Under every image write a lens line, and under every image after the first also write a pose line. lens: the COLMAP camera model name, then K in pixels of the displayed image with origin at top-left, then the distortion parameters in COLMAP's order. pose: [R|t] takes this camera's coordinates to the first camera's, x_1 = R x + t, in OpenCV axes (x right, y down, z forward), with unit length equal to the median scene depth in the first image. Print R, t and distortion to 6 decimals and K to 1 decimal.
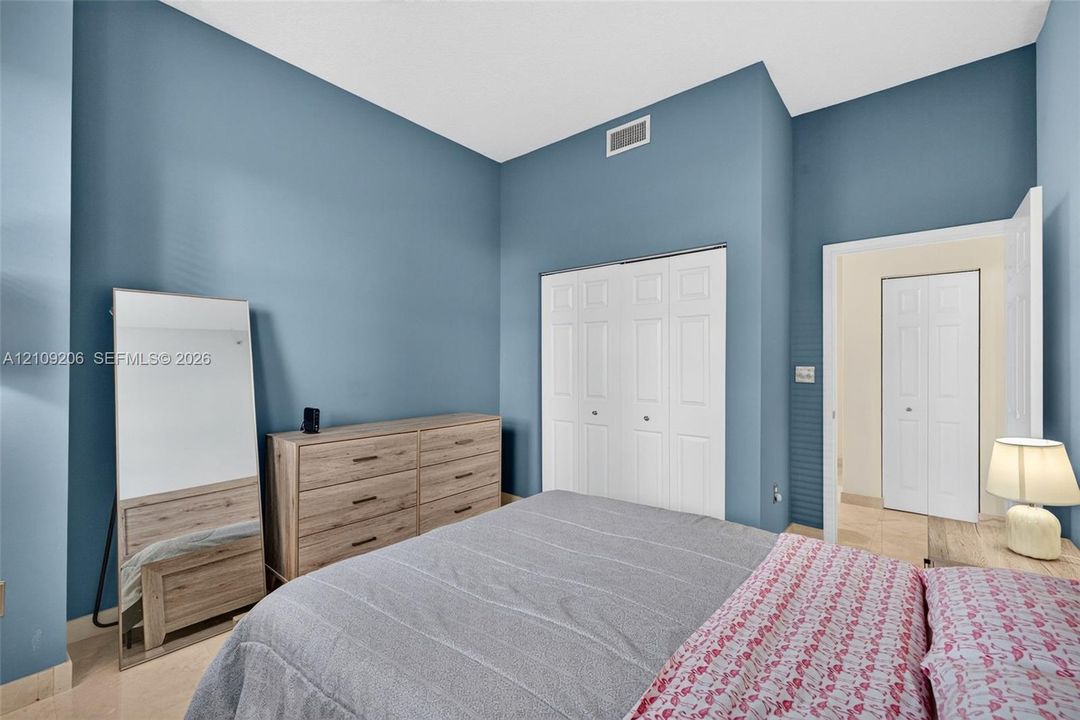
lens RADIAL K [[447.9, 0, 540.5], [0, 447.9, 354.9], [0, 0, 1]] dist [0.000828, 0.000149]
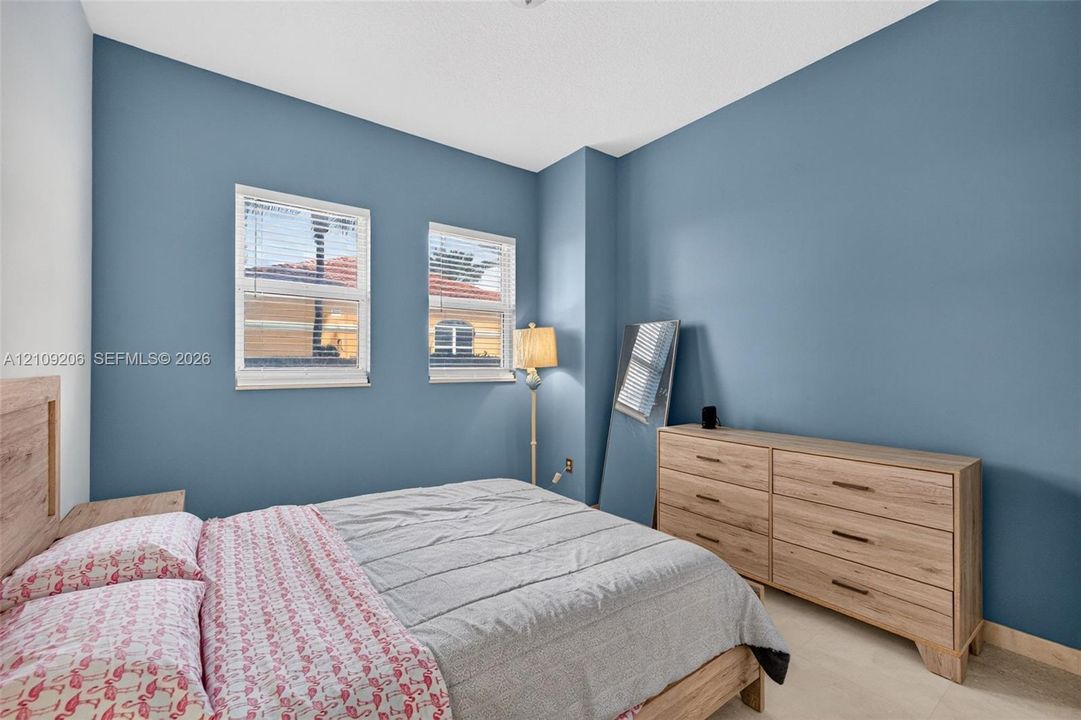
lens RADIAL K [[448.3, 0, 541.0], [0, 448.3, 354.9], [0, 0, 1]] dist [0.000828, 0.000149]
pose [[-0.233417, -0.035694, -0.971721, 0.664421], [0.005071, 0.999268, -0.037924, 0.024220], [0.972363, -0.013780, -0.233065, 0.791436]]
